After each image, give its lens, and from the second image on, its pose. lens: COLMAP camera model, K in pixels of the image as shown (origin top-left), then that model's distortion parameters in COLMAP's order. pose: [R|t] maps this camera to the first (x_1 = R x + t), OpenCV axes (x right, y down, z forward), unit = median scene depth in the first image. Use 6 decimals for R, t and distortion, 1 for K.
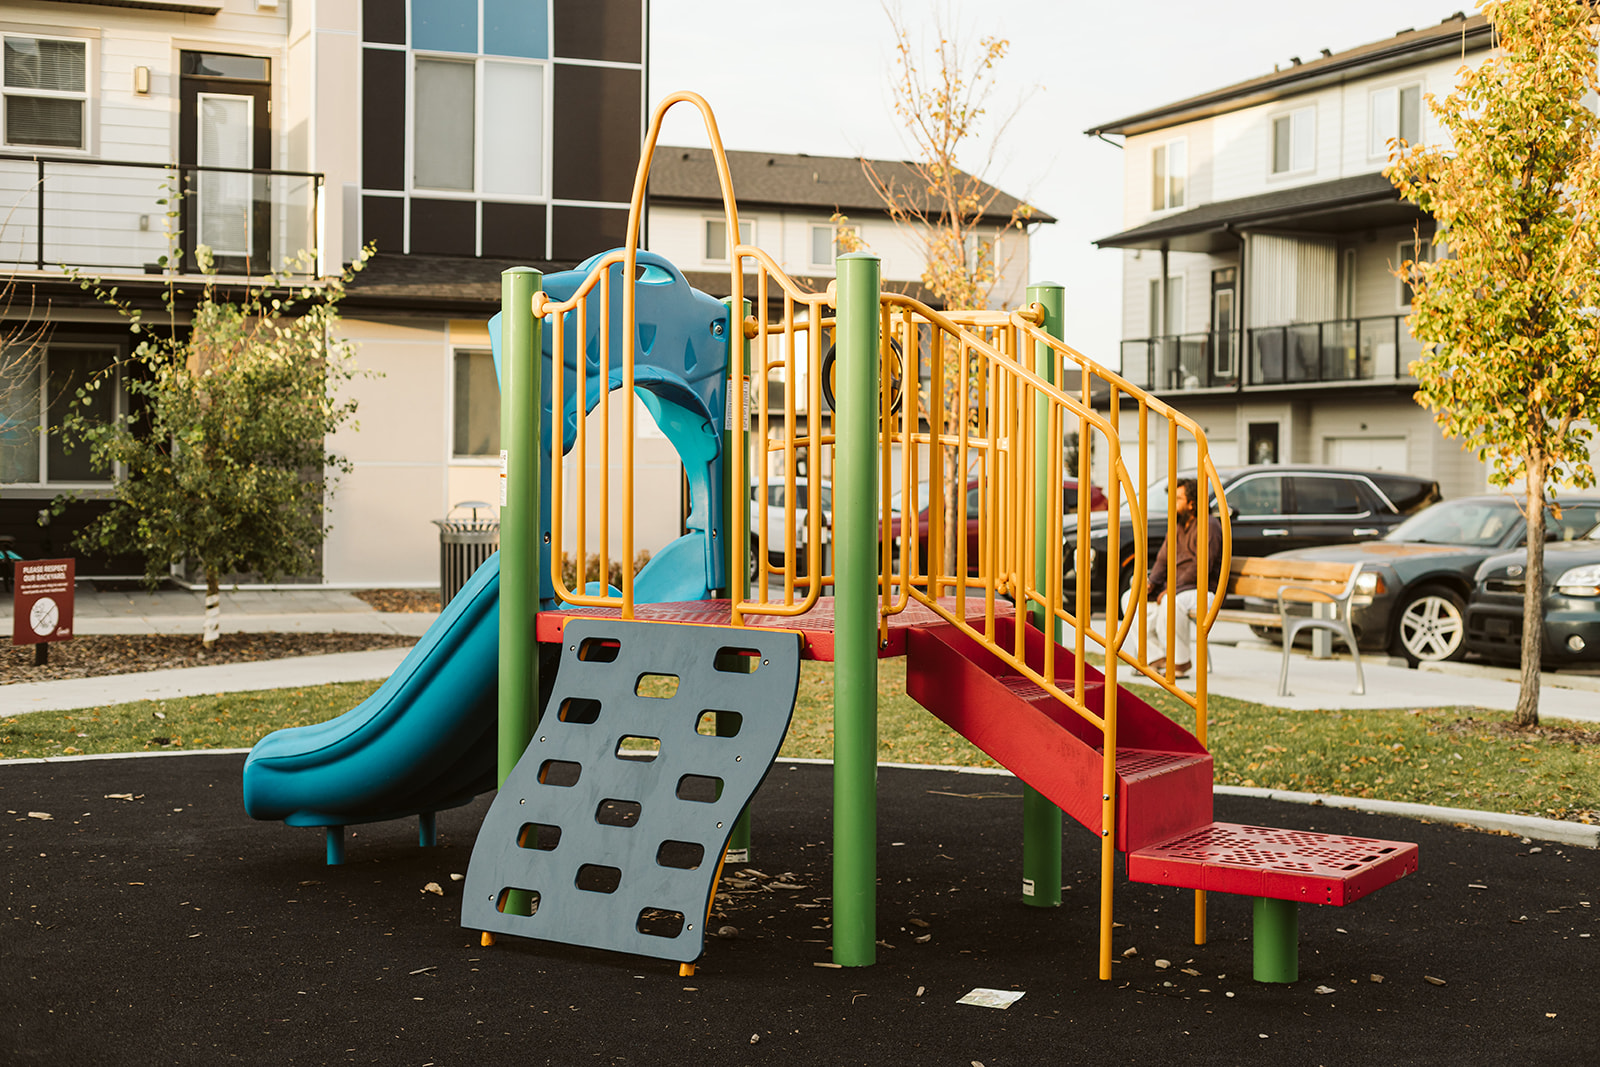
lens RADIAL K [[2362.3, 0, 800.0], [0, 2362.3, 533.5], [0, 0, 1]] dist [0.010021, -0.020847]
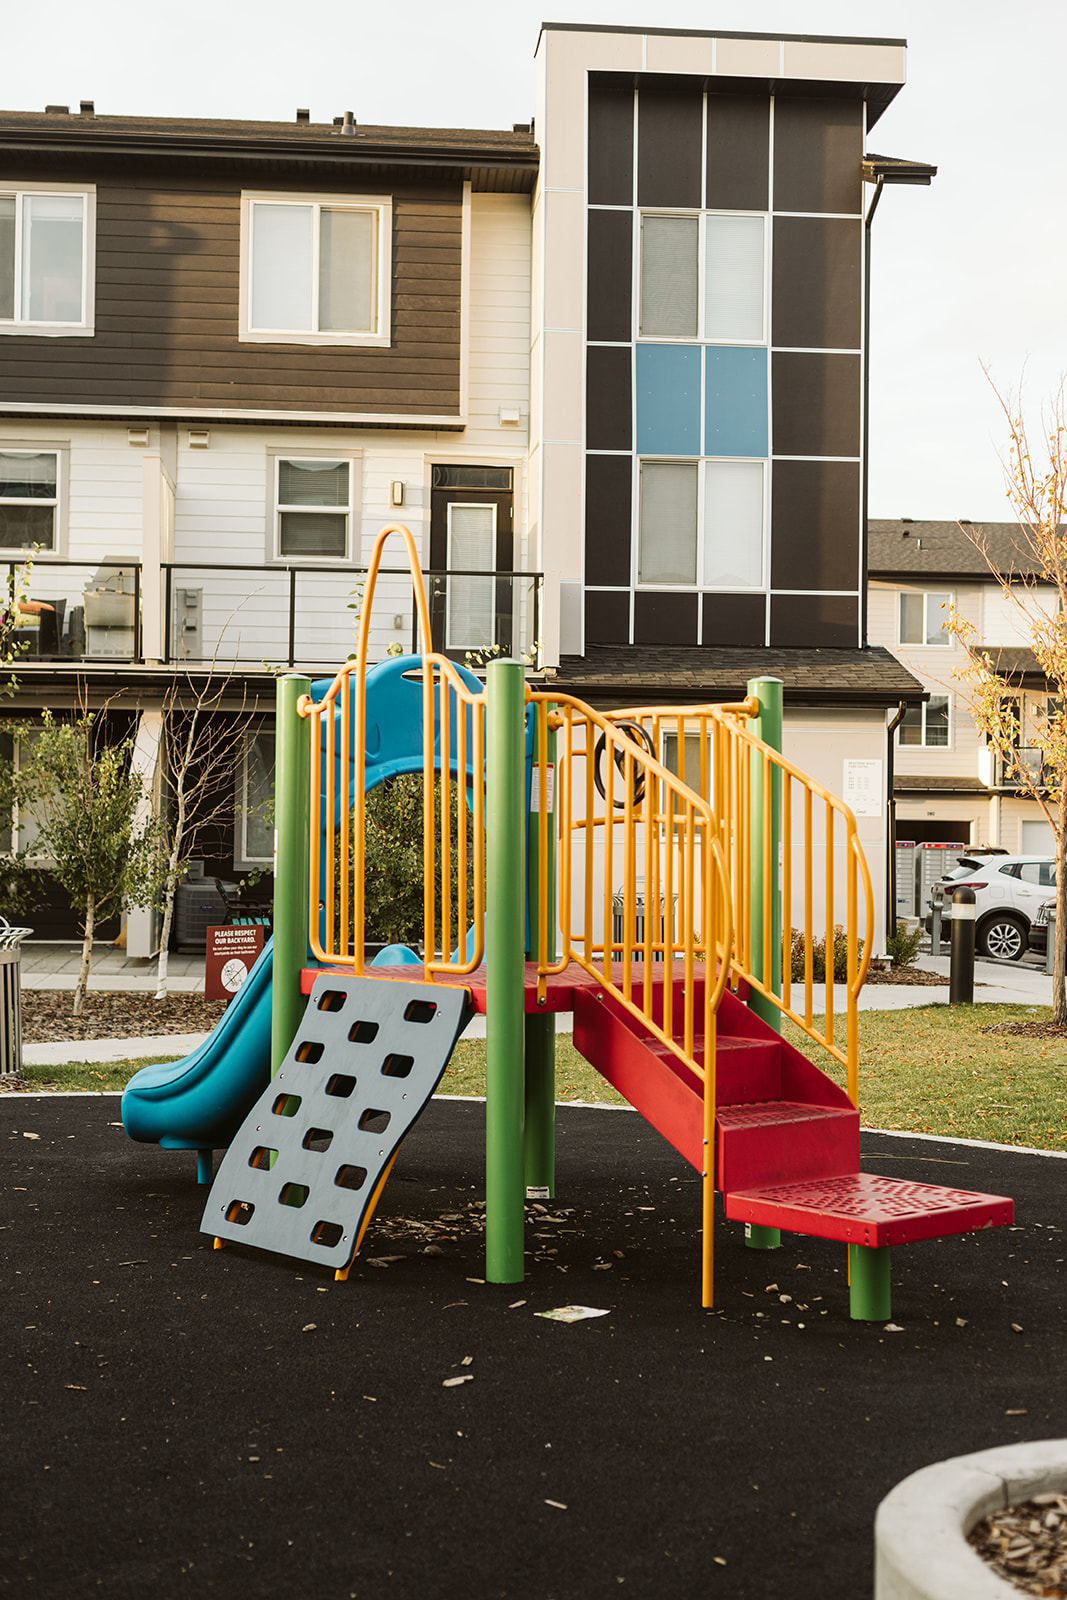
lens RADIAL K [[2362.3, 0, 533.5], [0, 2362.3, 800.0], [0, 0, 1]] dist [0.010021, -0.020847]
pose [[0.954356, -0.003063, -0.298656, 0.112496], [-0.010932, 0.998919, -0.045176, 0.000569], [0.298472, 0.046379, 0.953291, -0.027141]]
